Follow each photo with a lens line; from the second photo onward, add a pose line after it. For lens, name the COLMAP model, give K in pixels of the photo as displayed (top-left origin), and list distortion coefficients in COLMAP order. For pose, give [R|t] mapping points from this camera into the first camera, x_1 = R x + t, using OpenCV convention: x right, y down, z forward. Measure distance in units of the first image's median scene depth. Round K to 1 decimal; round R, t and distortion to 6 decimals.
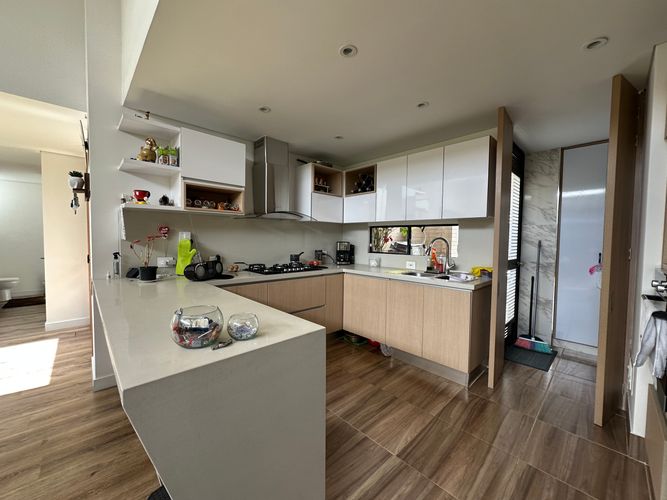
lens RADIAL K [[266.8, 0, 331.7], [0, 266.8, 249.7], [0, 0, 1]] dist [-0.000098, 0.000969]
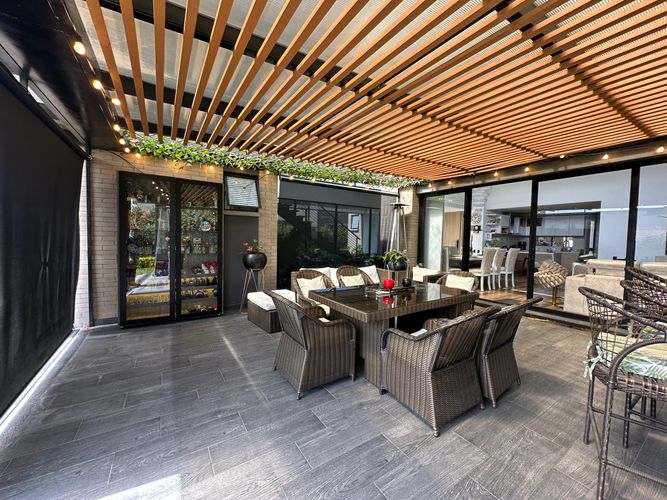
lens RADIAL K [[266.8, 0, 333.2], [0, 266.8, 248.9], [0, 0, 1]] dist [-0.000098, 0.000969]
pose [[0.981938, 0.018488, -0.188296, -2.023049], [-0.018331, 0.999829, 0.002575, 0.115560], [0.188312, 0.000923, 0.982109, -3.143765]]
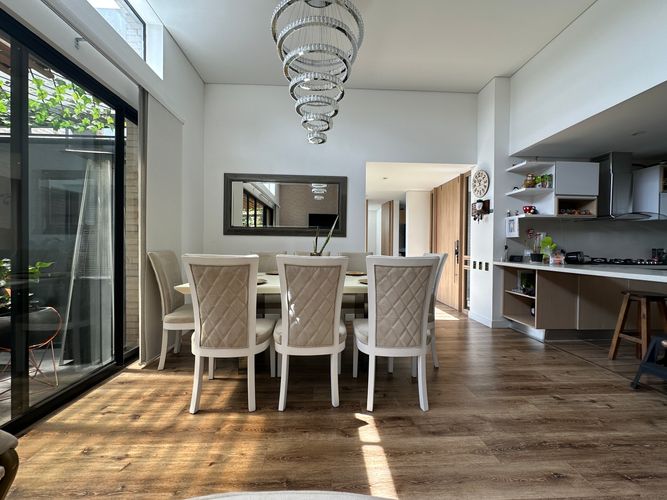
lens RADIAL K [[266.8, 0, 335.6], [0, 266.8, 246.3], [0, 0, 1]] dist [-0.000098, 0.000969]
pose [[0.761075, -0.008943, -0.648602, -0.449243], [-0.025801, 0.998696, -0.044045, 0.095751], [0.648151, 0.050256, 0.759852, -0.766254]]
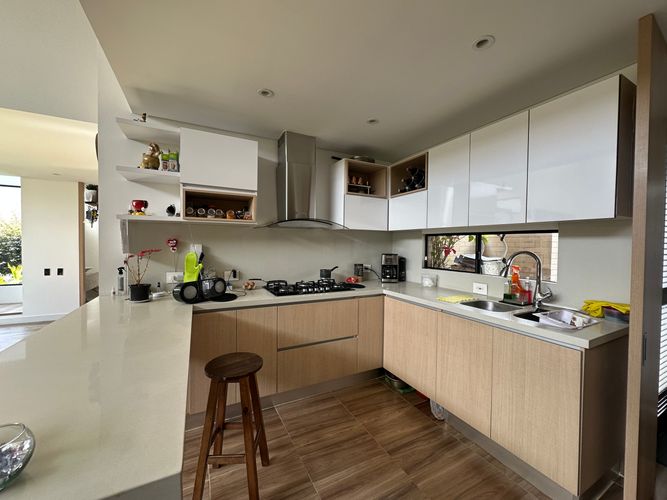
lens RADIAL K [[266.8, 0, 331.9], [0, 266.8, 249.9], [0, 0, 1]] dist [-0.000098, 0.000969]
pose [[0.959819, 0.003123, -0.280602, 0.141179], [-0.009887, 0.999694, -0.022695, -0.030367], [0.280445, 0.024558, 0.959556, 0.249794]]
